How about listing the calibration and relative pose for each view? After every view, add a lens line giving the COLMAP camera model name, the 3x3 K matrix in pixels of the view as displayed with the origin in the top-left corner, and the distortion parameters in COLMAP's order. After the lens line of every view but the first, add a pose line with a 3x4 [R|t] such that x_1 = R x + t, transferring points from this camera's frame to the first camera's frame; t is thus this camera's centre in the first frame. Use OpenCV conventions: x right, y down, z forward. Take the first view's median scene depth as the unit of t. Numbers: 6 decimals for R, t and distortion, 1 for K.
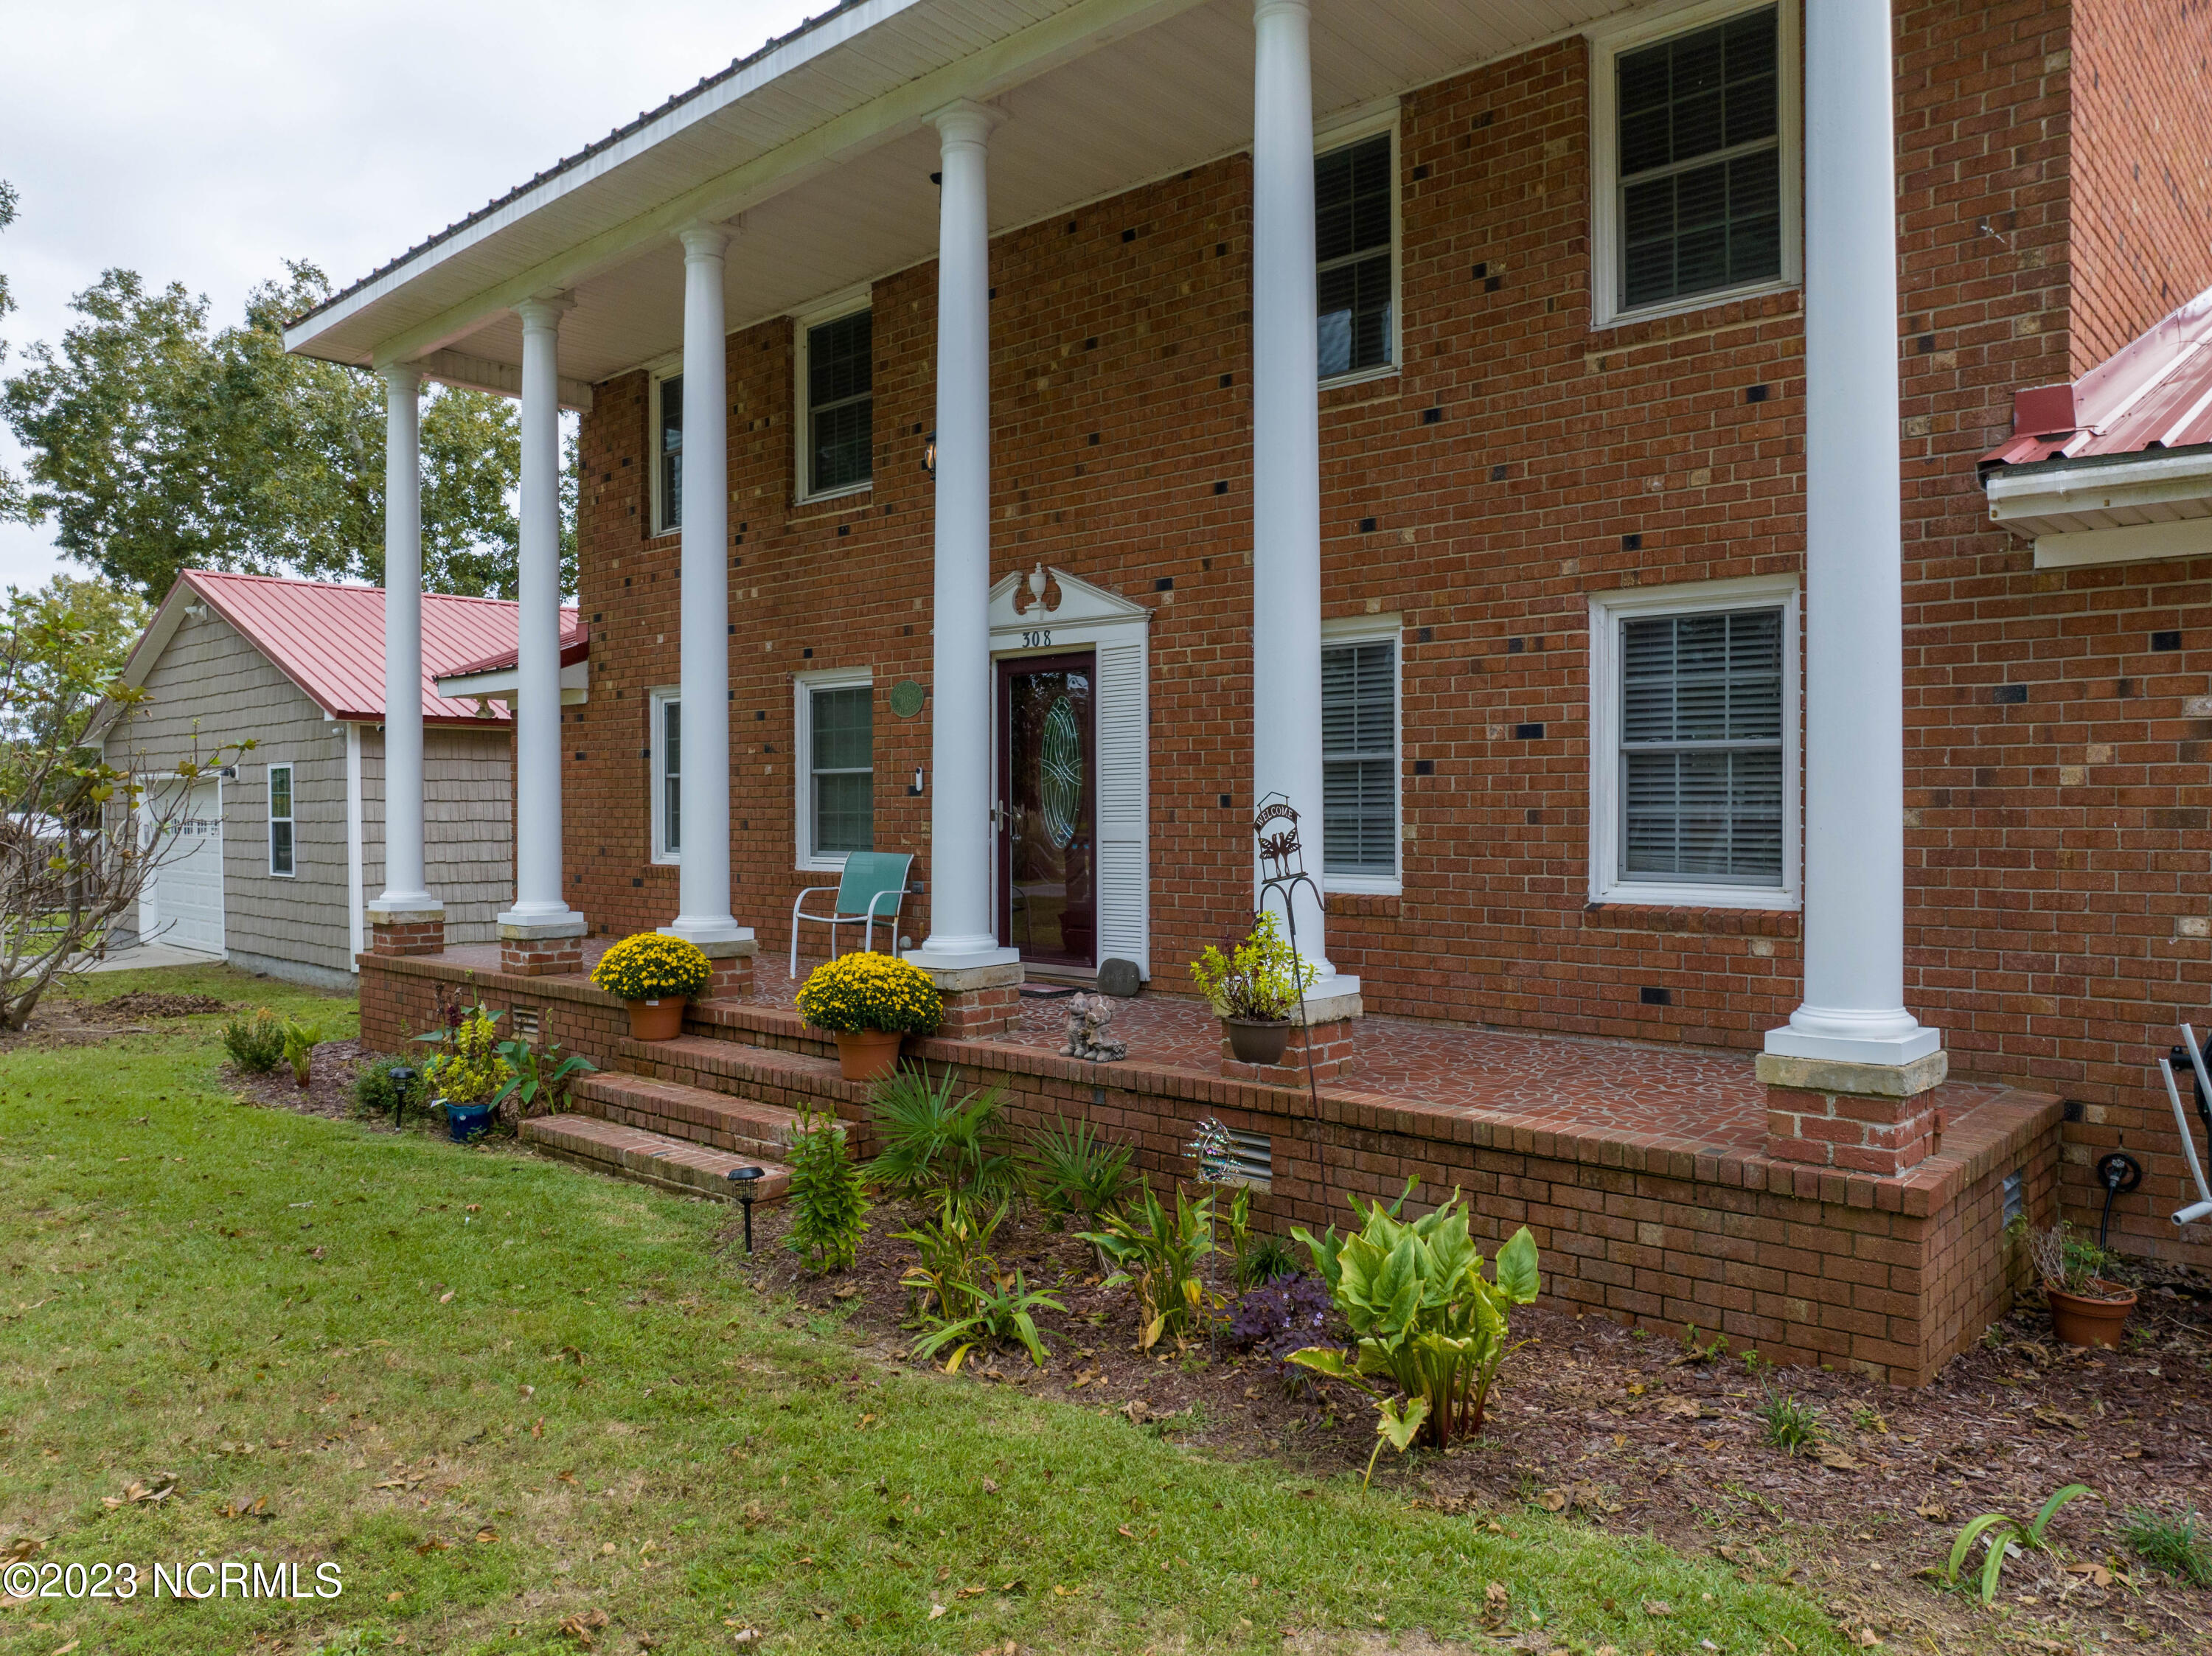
lens RADIAL K [[1546.7, 0, 1106.0], [0, 1546.7, 828.0], [0, 0, 1]] dist [-0.037137, -0.002808]
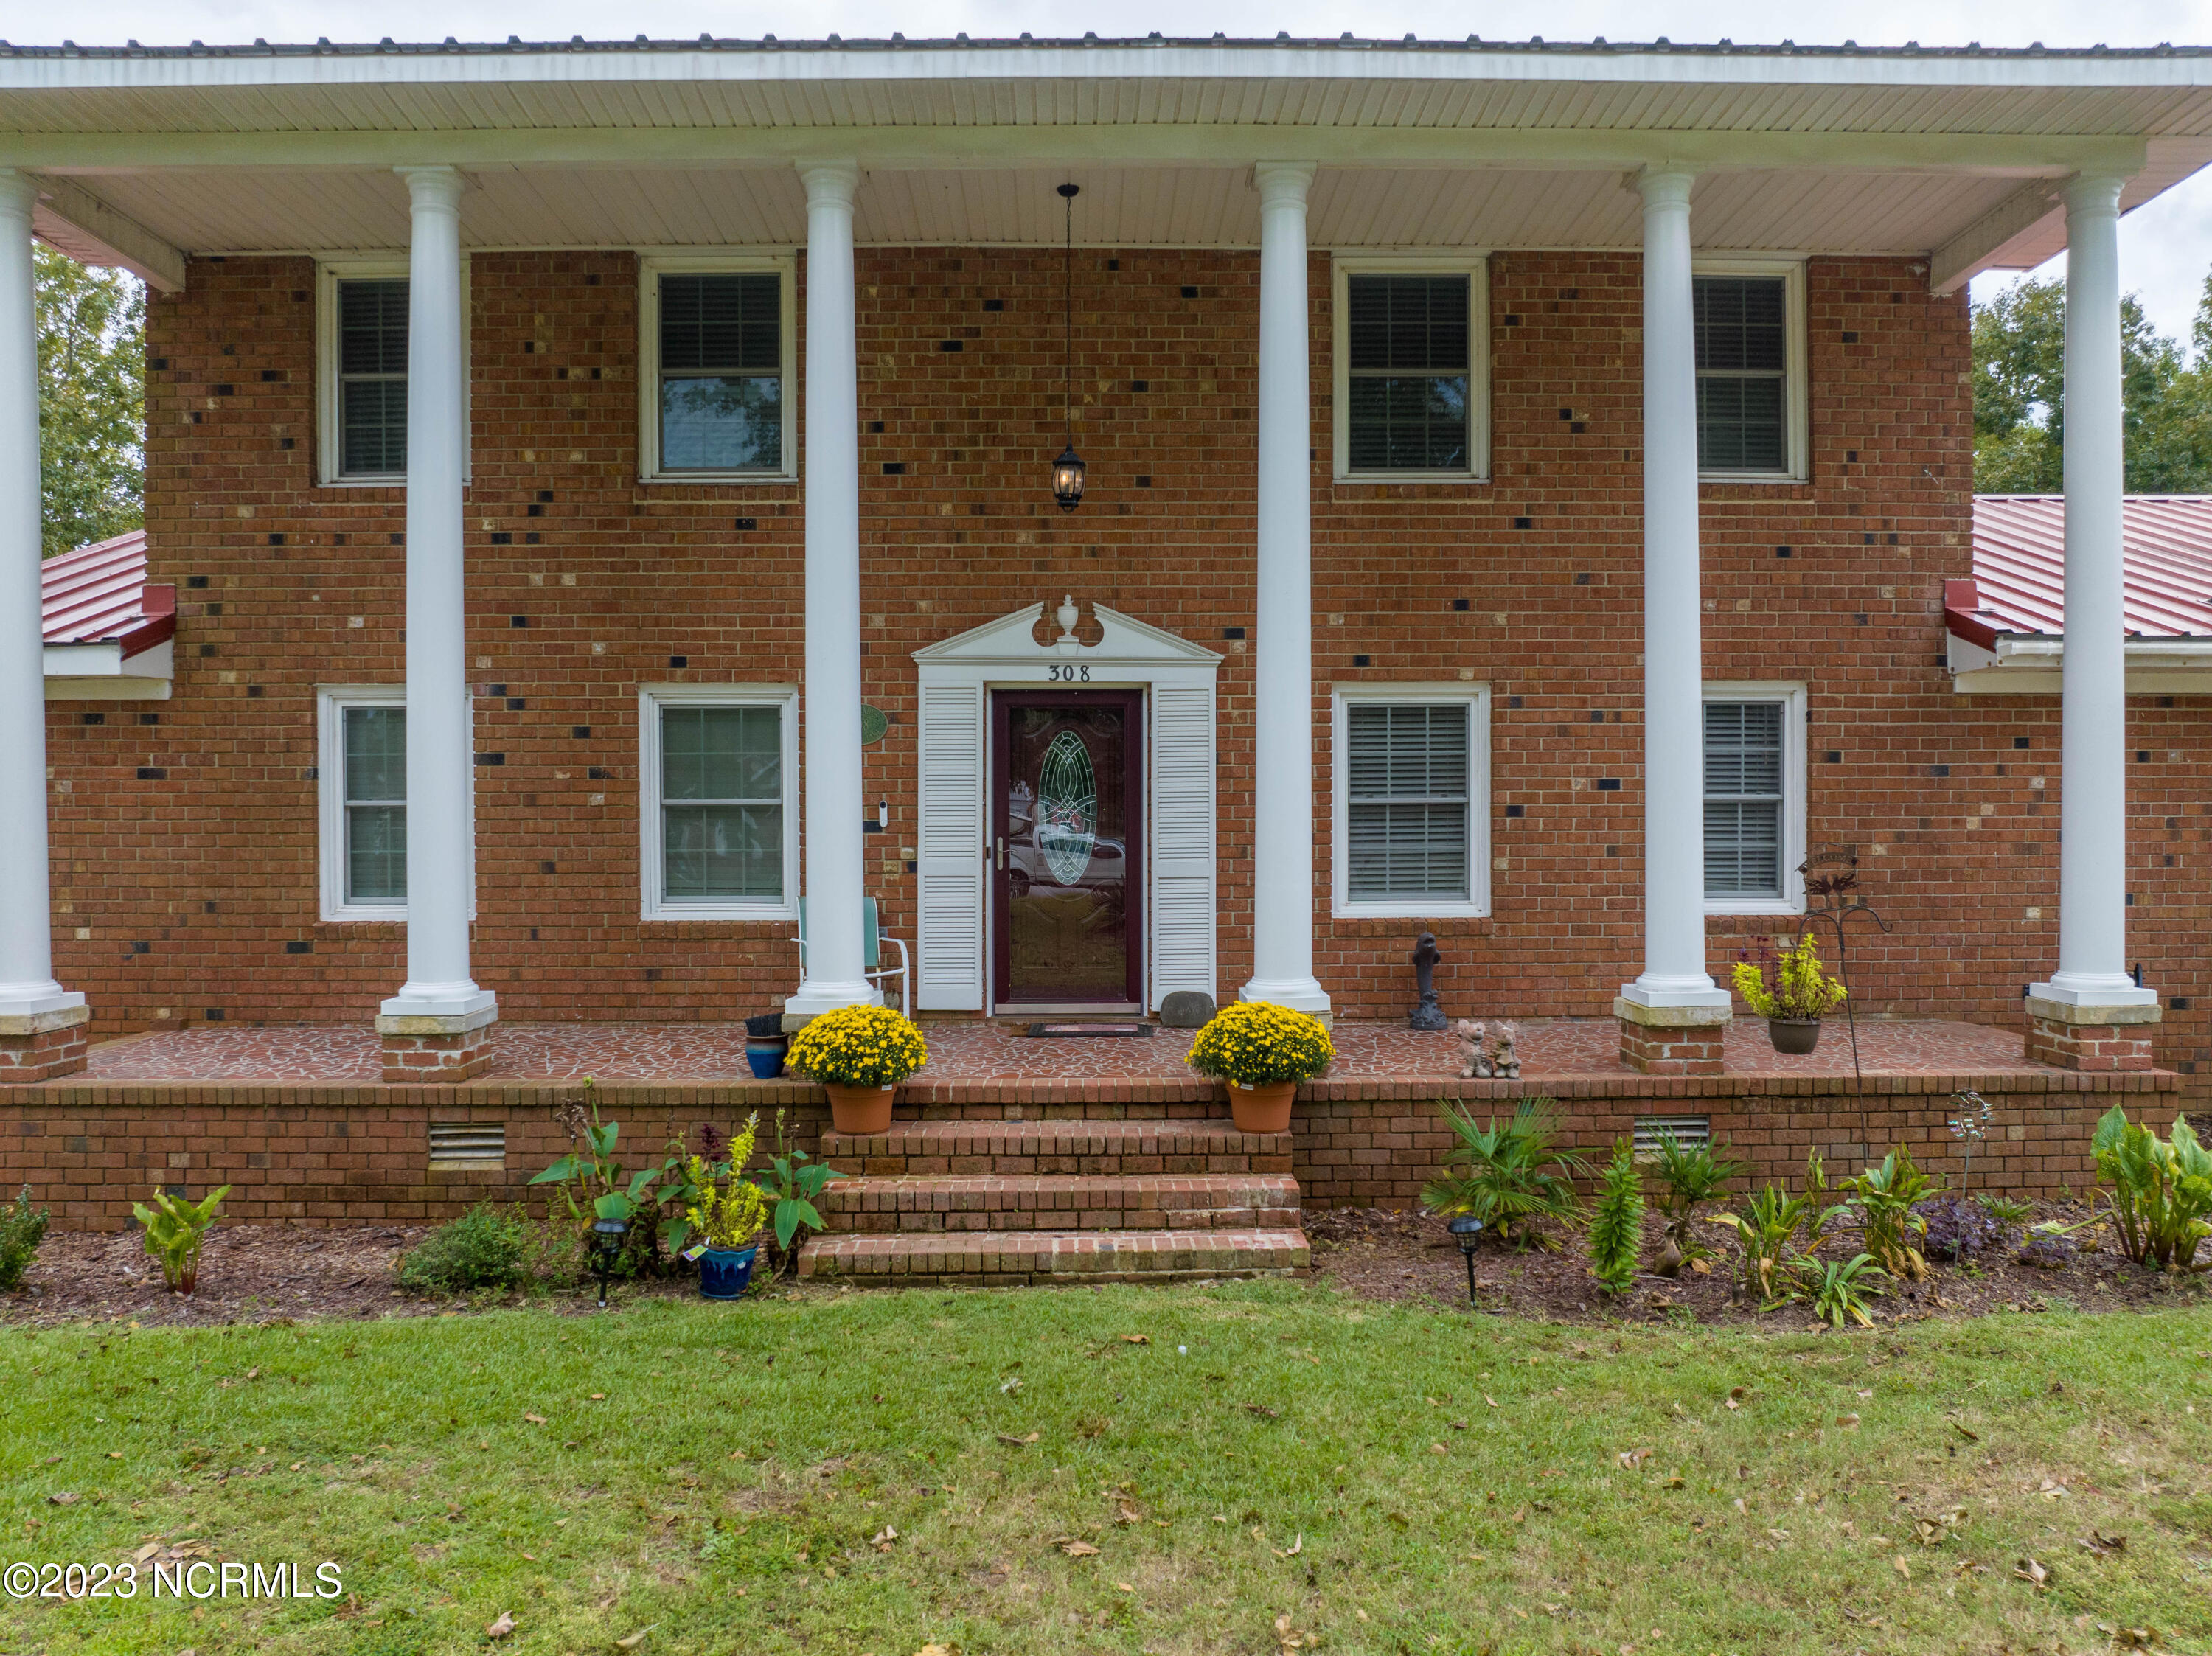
lens RADIAL K [[1546.7, 0, 1106.0], [0, 1546.7, 828.0], [0, 0, 1]] dist [-0.037137, -0.002808]
pose [[0.734068, -0.009245, 0.679013, -0.848967], [0.010881, 0.999939, 0.001851, -0.031328], [-0.678988, 0.006030, 0.734124, 0.324406]]
